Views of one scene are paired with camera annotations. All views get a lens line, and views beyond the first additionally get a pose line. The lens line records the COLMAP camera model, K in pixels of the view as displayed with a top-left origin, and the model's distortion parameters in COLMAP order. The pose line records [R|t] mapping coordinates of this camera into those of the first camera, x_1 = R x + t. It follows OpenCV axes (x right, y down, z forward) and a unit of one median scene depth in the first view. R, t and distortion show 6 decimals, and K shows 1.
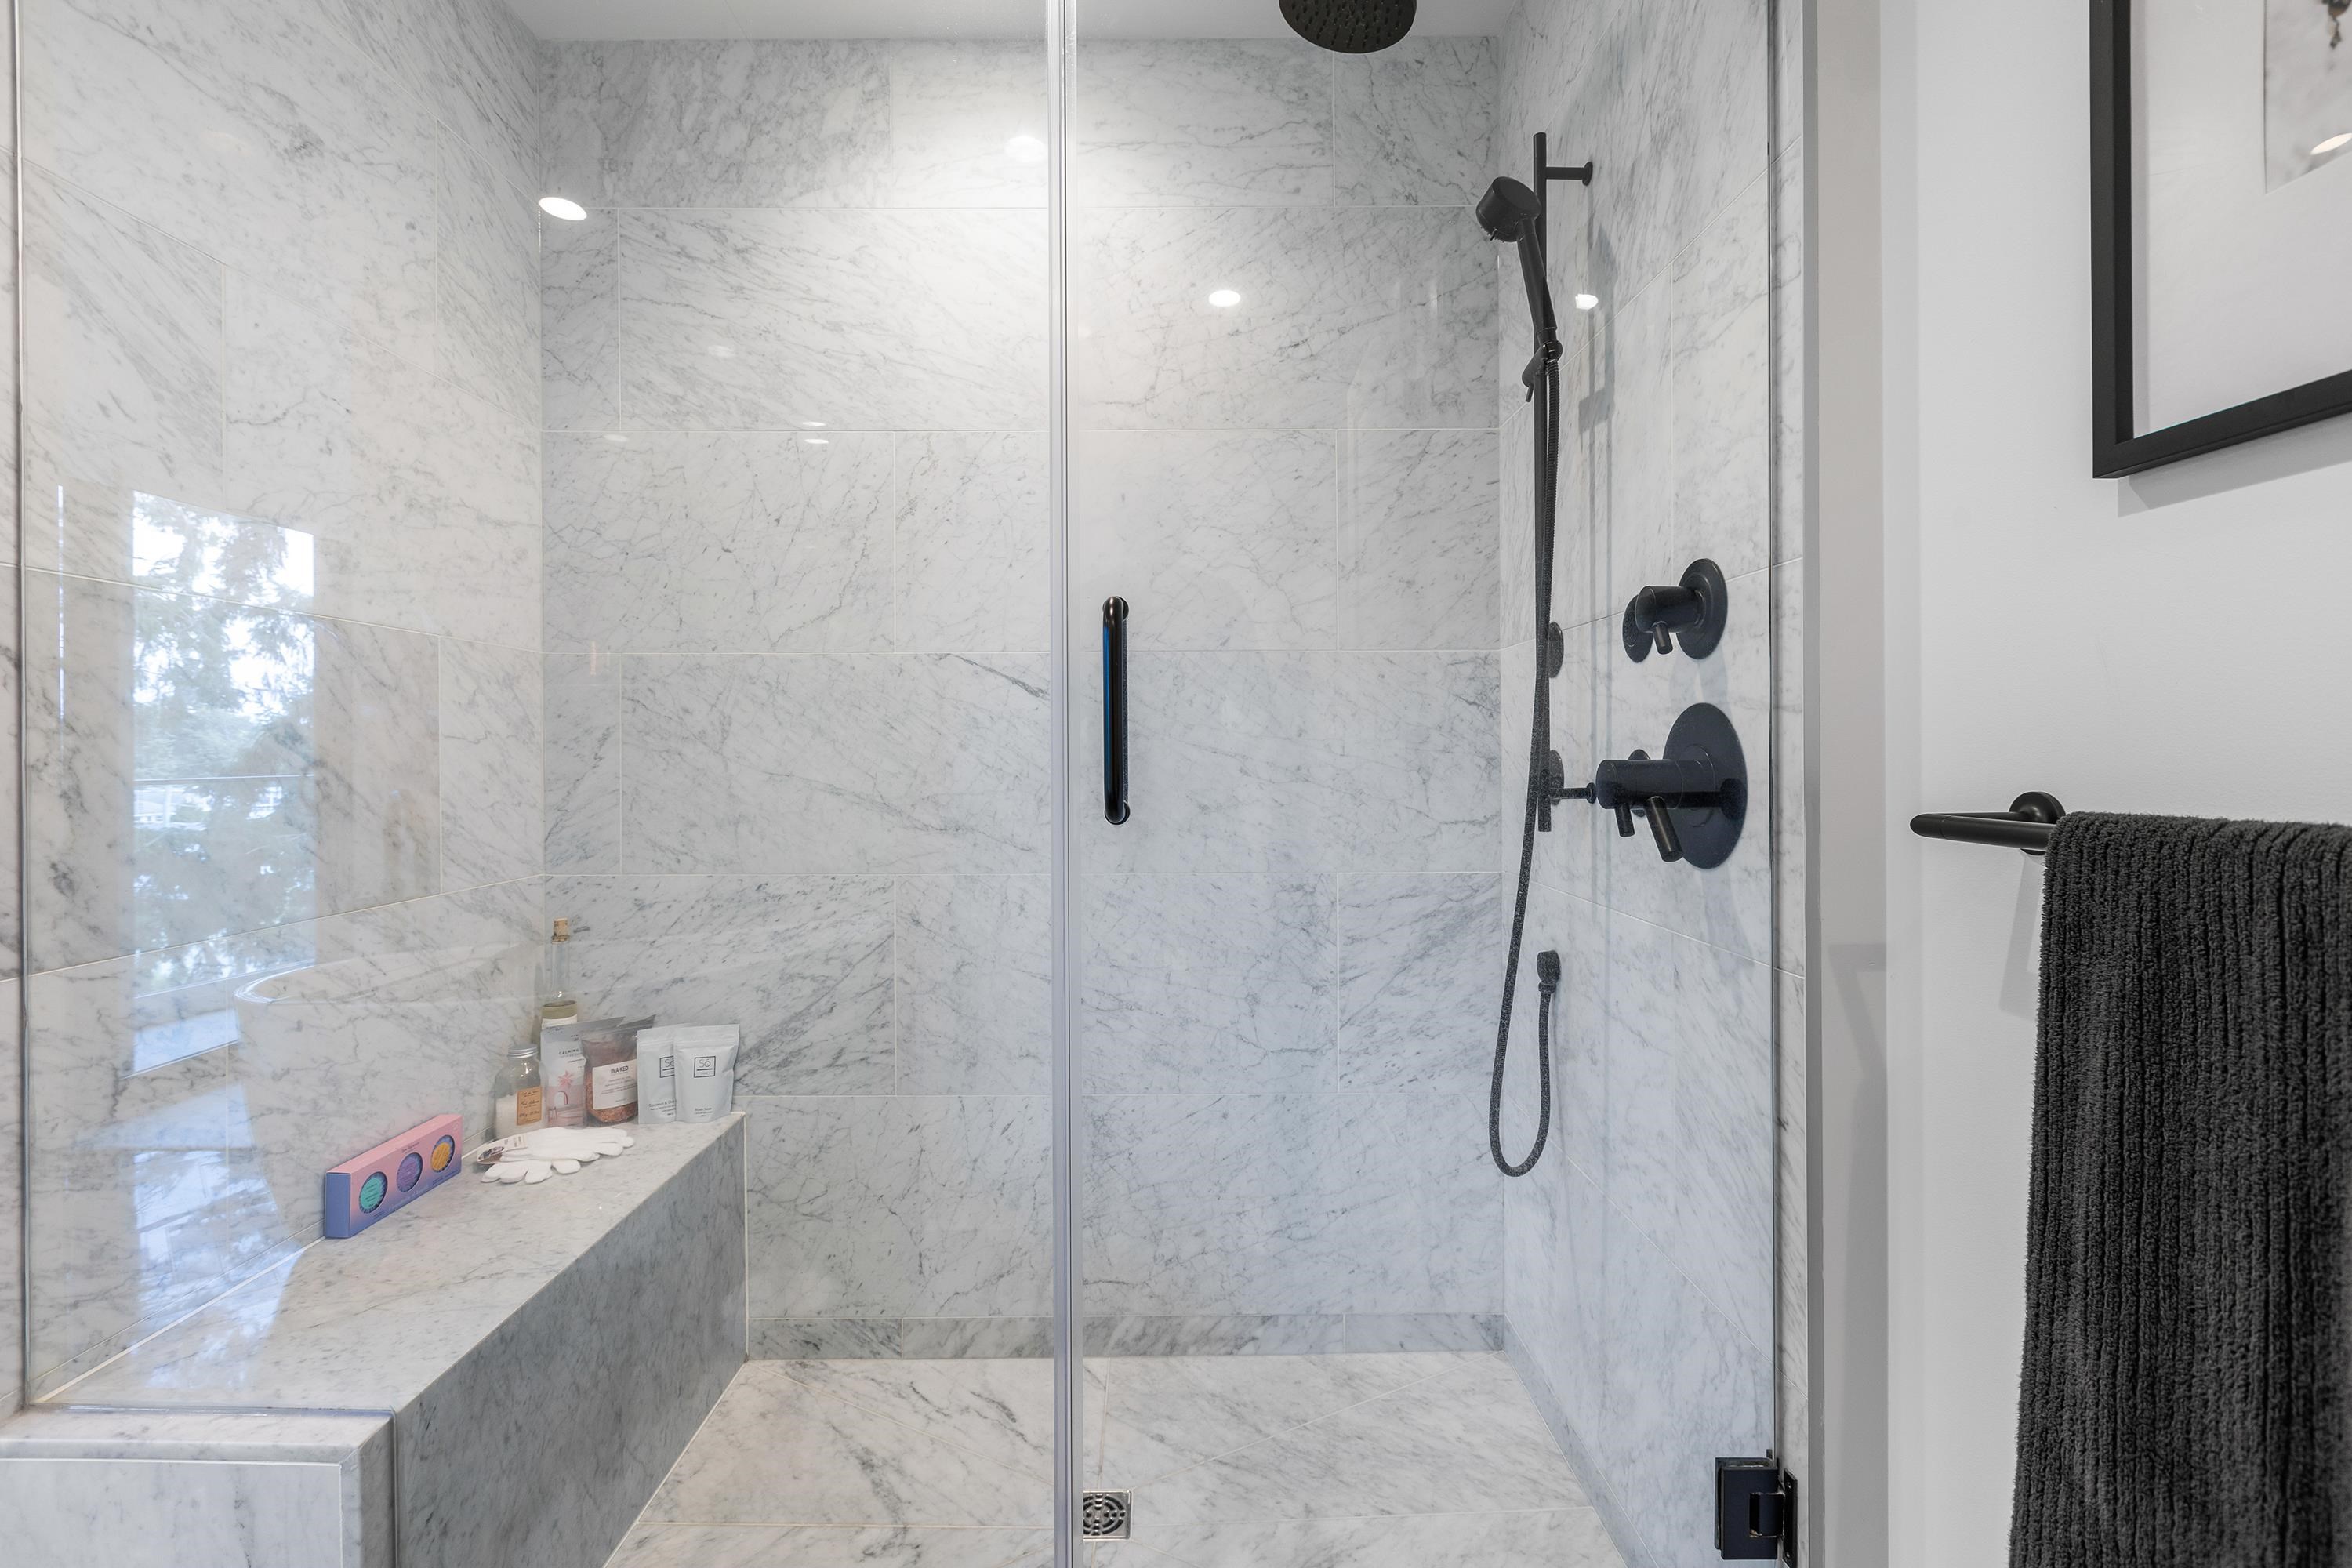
lens RADIAL K [[1043.2, 0, 1168.5], [0, 1043.2, 763.2], [0, 0, 1]] dist [0.001891, -0.000124]
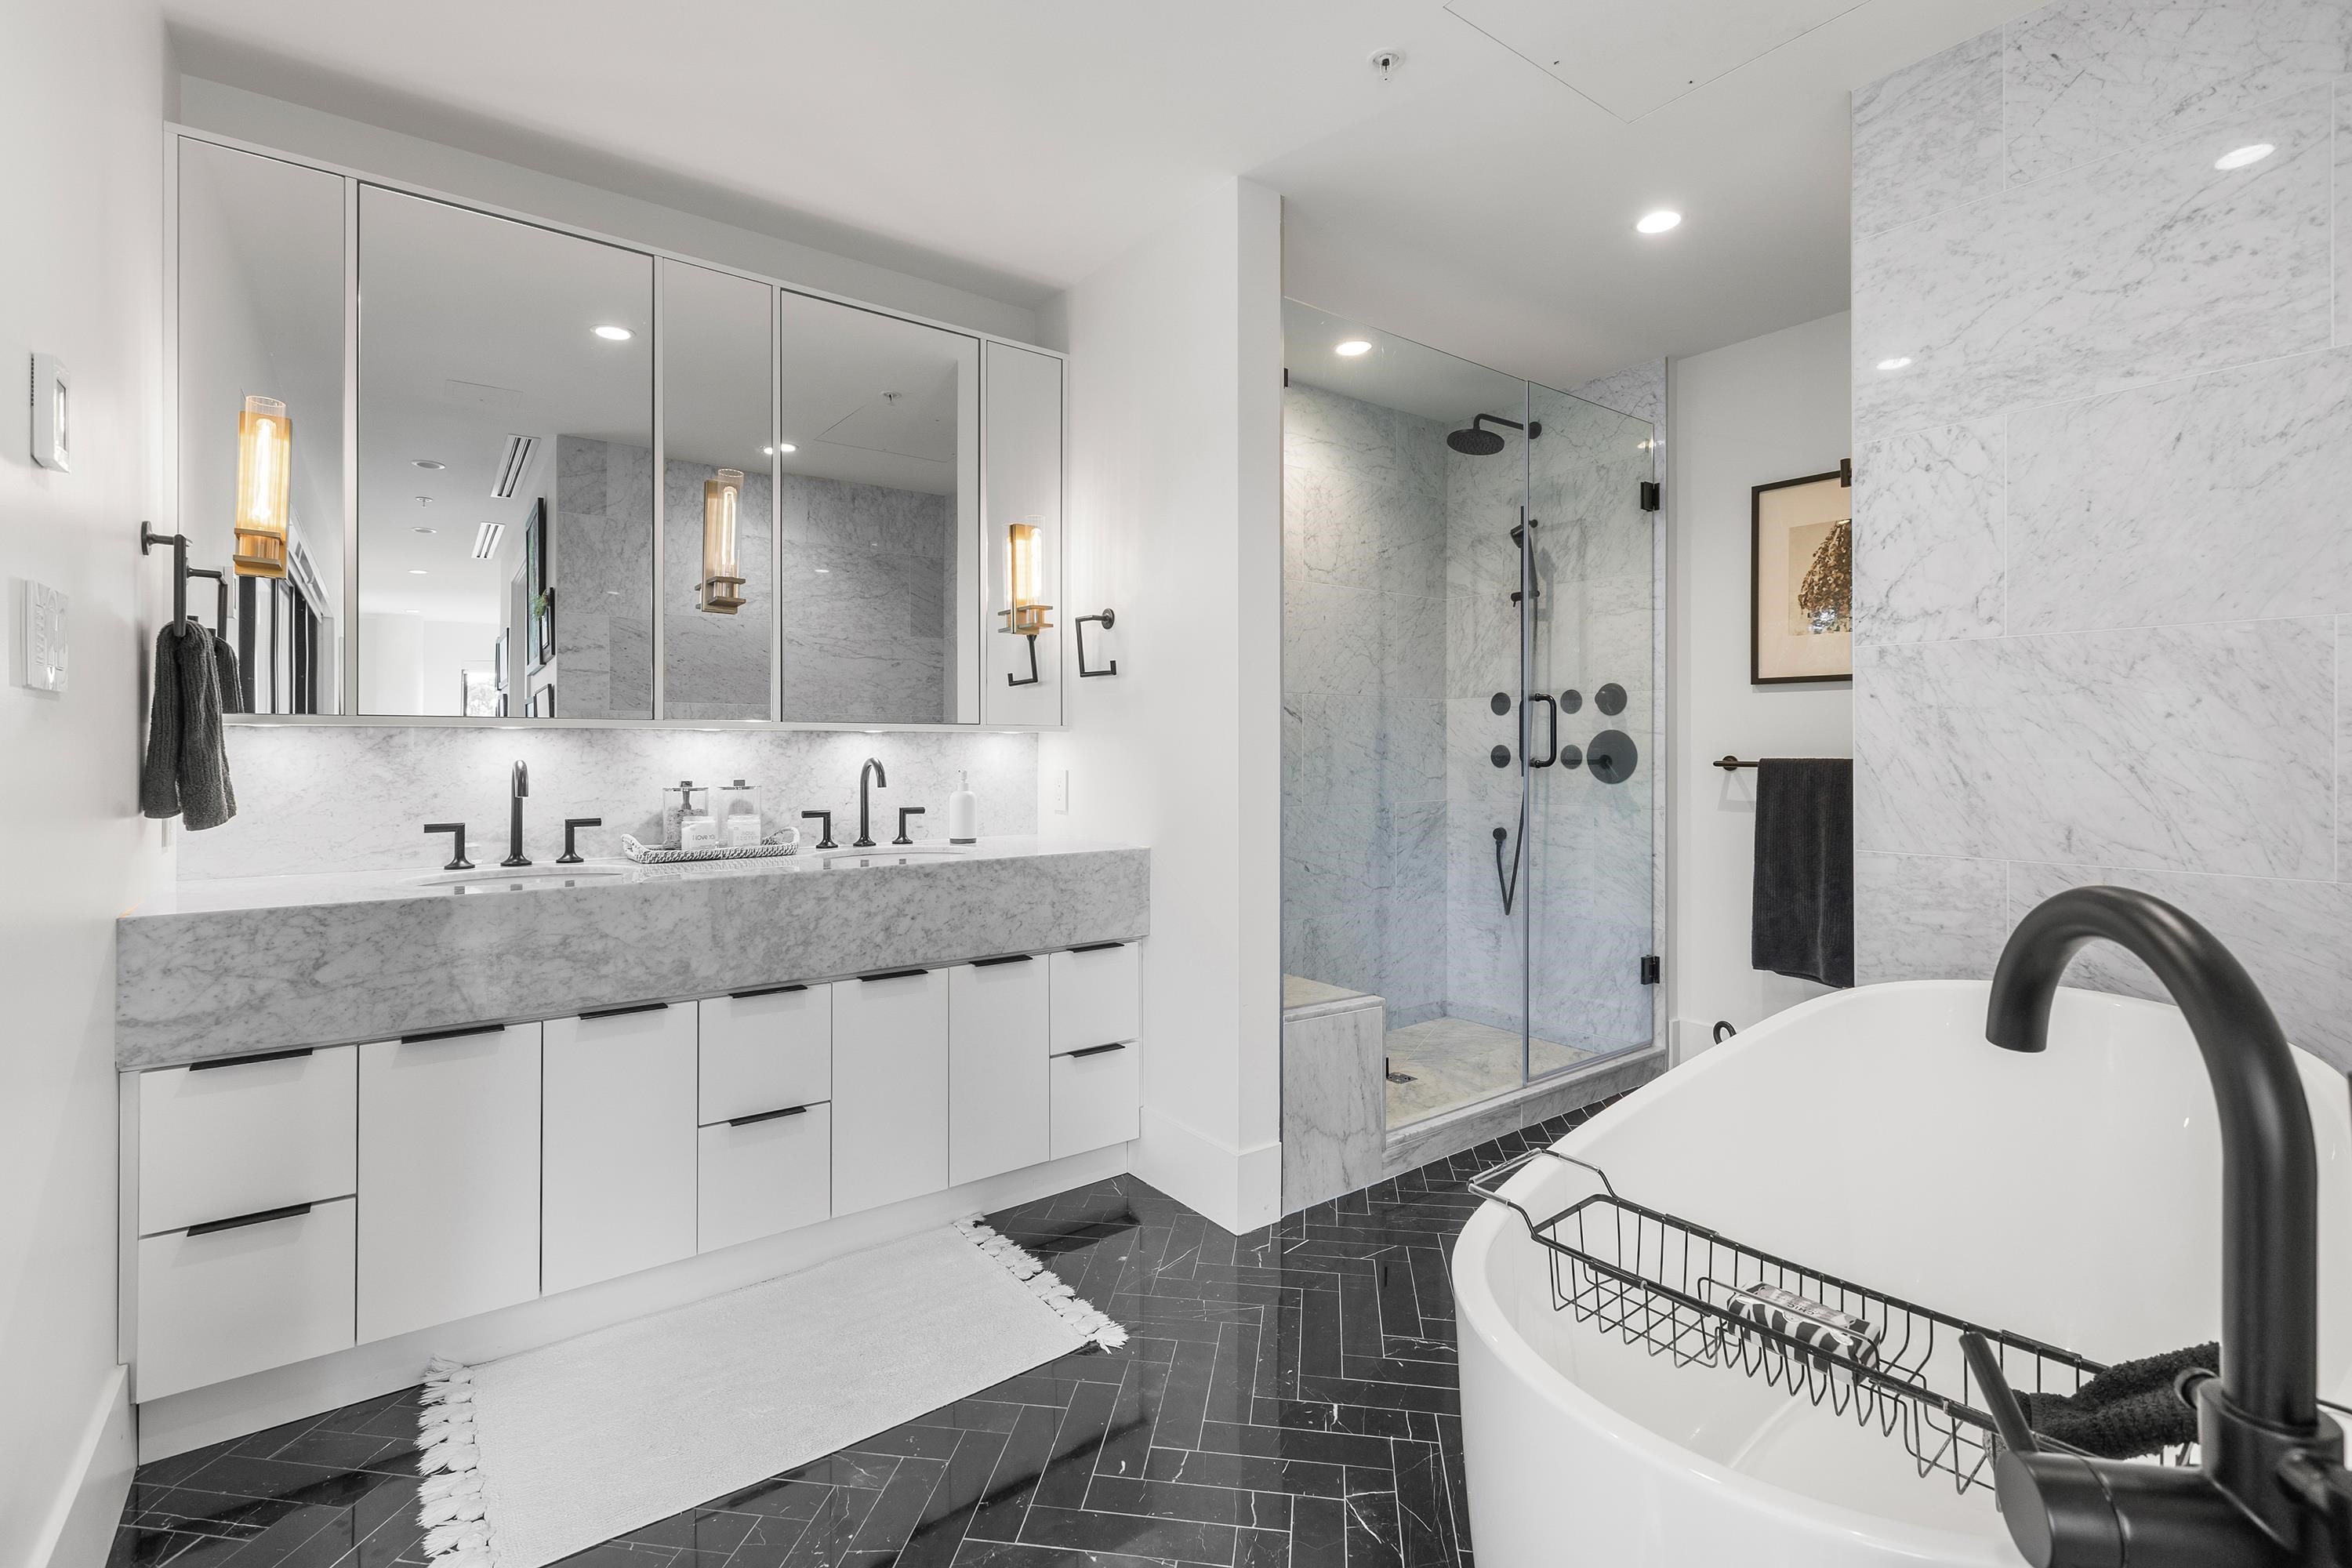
lens RADIAL K [[1043.2, 0, 1180.5], [0, 1043.2, 751.2], [0, 0, 1]] dist [0.001891, -0.000124]
pose [[0.804696, 0.003121, 0.593679, -1.459158], [0.000428, 0.999983, -0.005836, 0.013840], [-0.593687, 0.004950, 0.804681, -0.449161]]
